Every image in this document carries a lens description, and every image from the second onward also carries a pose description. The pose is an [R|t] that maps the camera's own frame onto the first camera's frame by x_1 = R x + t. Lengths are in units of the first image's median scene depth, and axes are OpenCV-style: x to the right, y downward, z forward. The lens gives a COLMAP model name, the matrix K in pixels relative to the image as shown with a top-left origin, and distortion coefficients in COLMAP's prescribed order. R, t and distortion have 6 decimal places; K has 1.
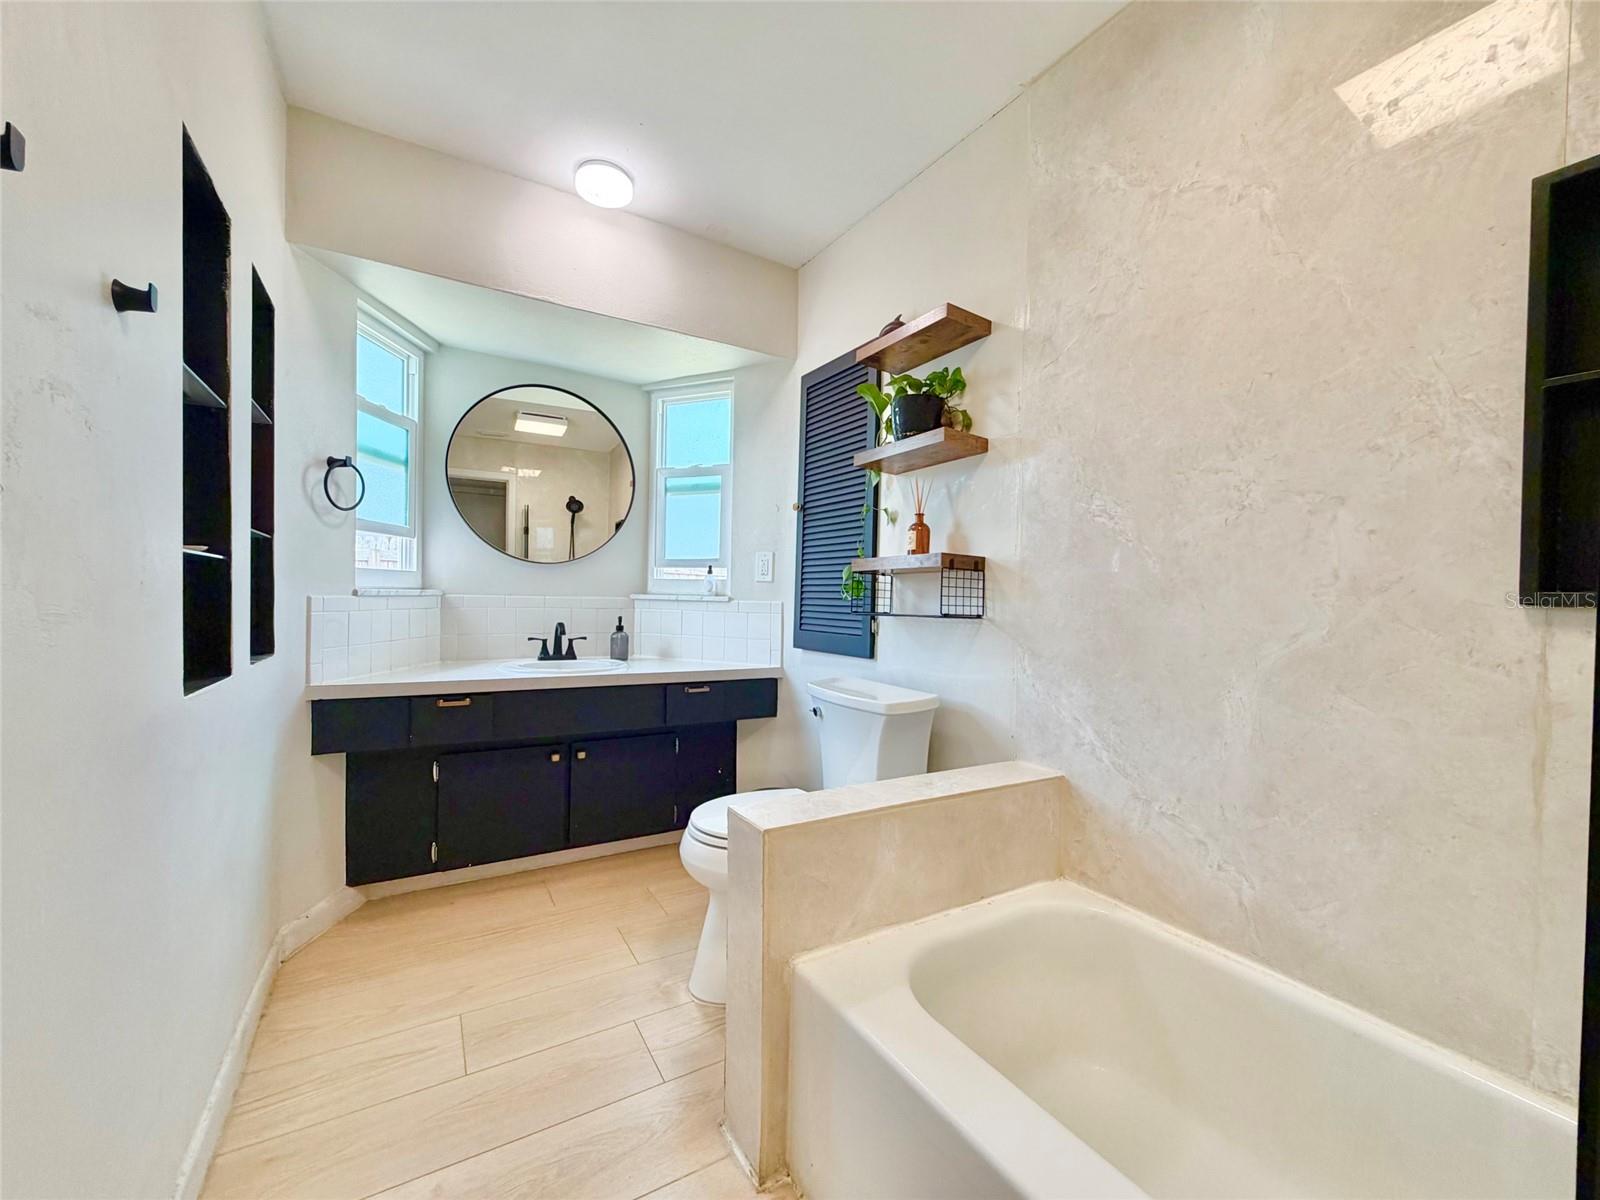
lens RADIAL K [[633.3, 0, 798.6], [0, 633.3, 608.1], [0, 0, 1]] dist [-0.002898, 0.001138]
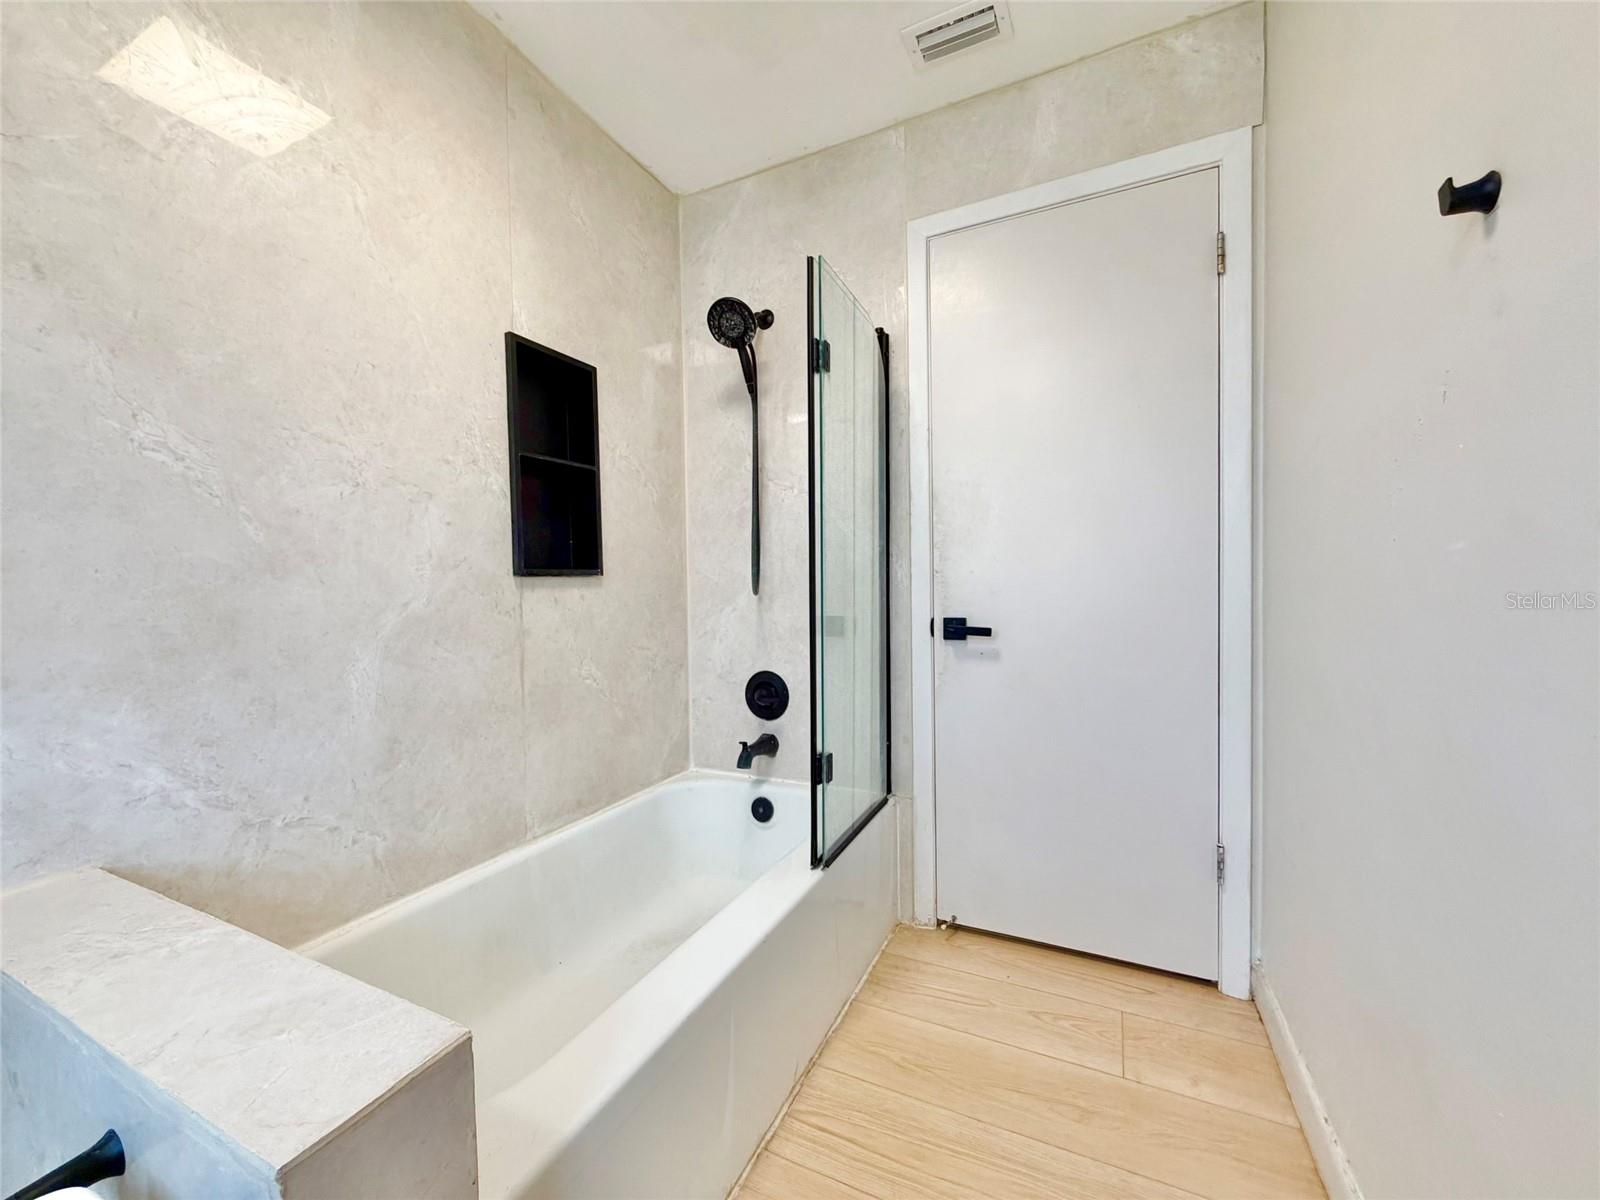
lens RADIAL K [[633.3, 0, 796.8], [0, 633.3, 603.5], [0, 0, 1]] dist [-0.002898, 0.001138]
pose [[-0.539357, -0.036439, 0.841289, -0.555246], [0.020536, 0.998197, 0.056401, -0.008836], [-0.841827, 0.047697, -0.537636, 0.954637]]
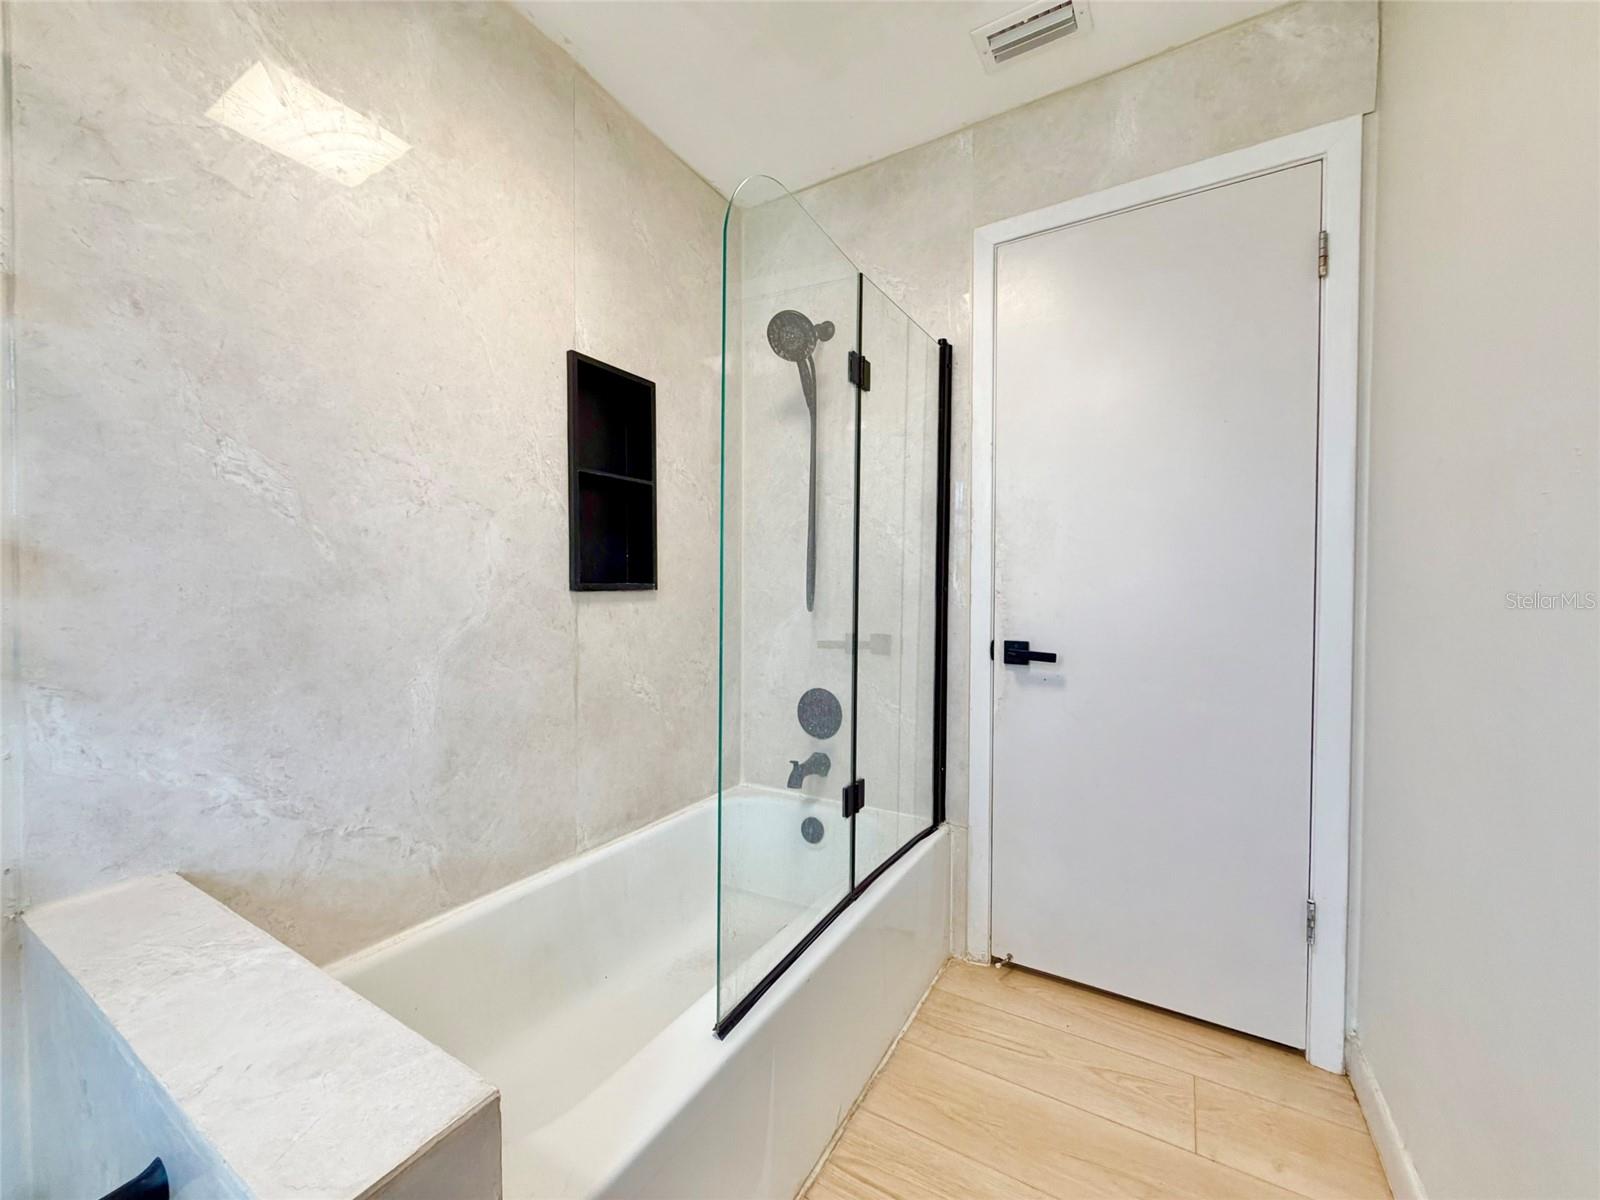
lens RADIAL K [[633.3, 0, 798.0], [0, 633.3, 603.4], [0, 0, 1]] dist [-0.002898, 0.001138]
pose [[-0.463524, -0.042159, 0.885081, -0.529099], [0.003880, 0.998761, 0.049606, -0.041312], [-0.886076, 0.026428, -0.462786, 0.932208]]
